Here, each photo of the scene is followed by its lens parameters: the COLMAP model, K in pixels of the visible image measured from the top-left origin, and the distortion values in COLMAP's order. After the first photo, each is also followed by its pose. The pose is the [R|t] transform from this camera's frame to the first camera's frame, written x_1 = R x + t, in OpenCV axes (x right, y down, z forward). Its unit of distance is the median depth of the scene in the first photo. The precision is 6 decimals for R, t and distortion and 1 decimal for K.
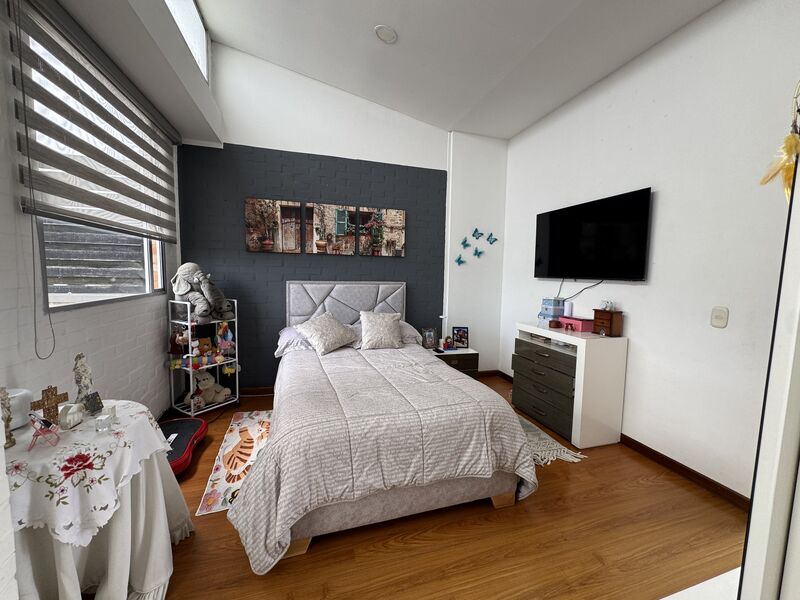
lens RADIAL K [[316.4, 0, 400.0], [0, 316.4, 300.0], [0, 0, 1]] dist [0.001228, -0.000191]
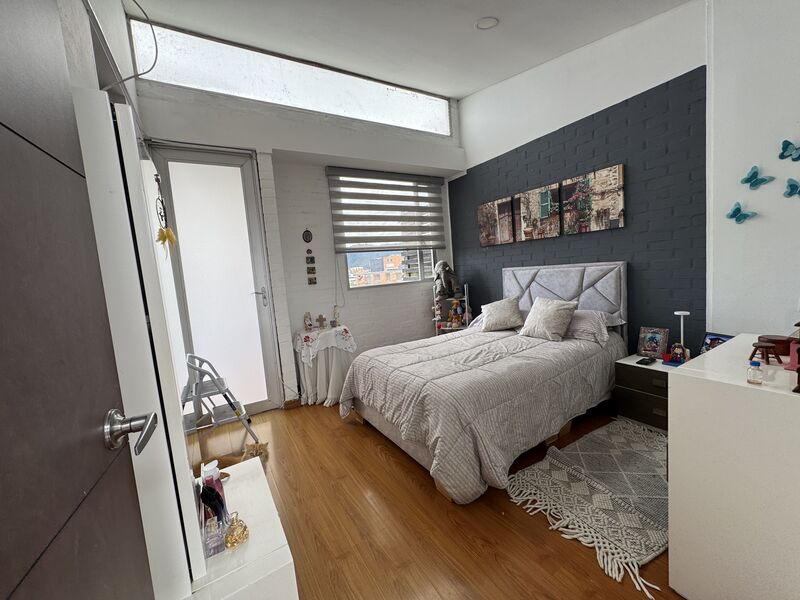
lens RADIAL K [[316.4, 0, 400.0], [0, 316.4, 300.0], [0, 0, 1]] dist [0.001228, -0.000191]
pose [[0.250700, 0.053926, -0.966562, 0.648533], [0.001940, 0.998417, 0.056206, -0.010013], [0.968063, -0.015966, 0.250198, 0.329990]]
